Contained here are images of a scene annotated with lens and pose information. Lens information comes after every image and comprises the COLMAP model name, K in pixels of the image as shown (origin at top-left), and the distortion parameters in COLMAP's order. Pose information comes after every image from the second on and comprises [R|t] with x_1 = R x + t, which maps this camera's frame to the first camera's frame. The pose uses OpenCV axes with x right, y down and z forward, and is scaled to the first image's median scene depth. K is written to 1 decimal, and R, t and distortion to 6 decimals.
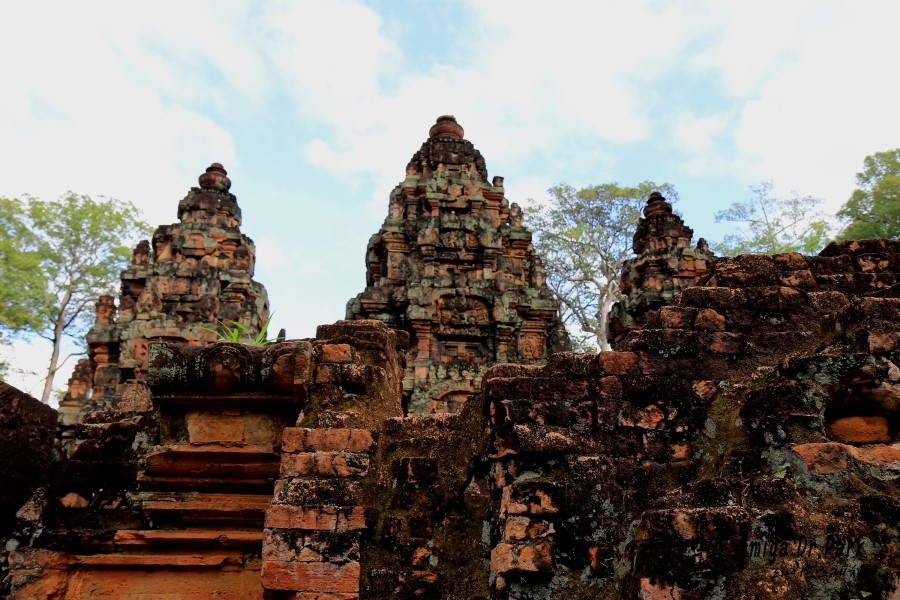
lens RADIAL K [[689.5, 0, 441.7], [0, 689.5, 298.9], [0, 0, 1]] dist [-0.109223, 0.101606]
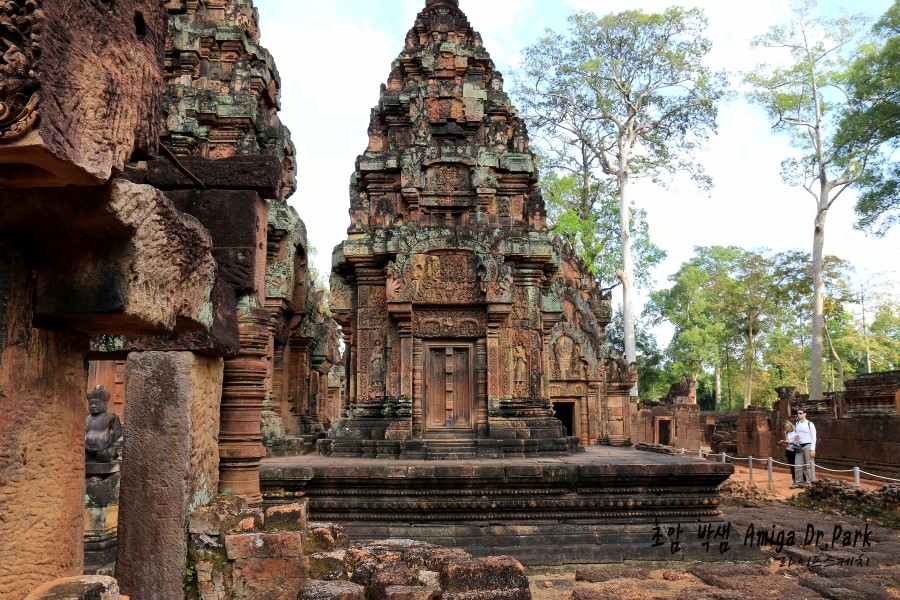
lens RADIAL K [[689.5, 0, 441.7], [0, 689.5, 298.9], [0, 0, 1]] dist [-0.109223, 0.101606]
pose [[0.996482, -0.013031, -0.082789, 0.440509], [0.030648, 0.976076, 0.215259, 0.058409], [0.078003, -0.217039, 0.973041, 0.094258]]
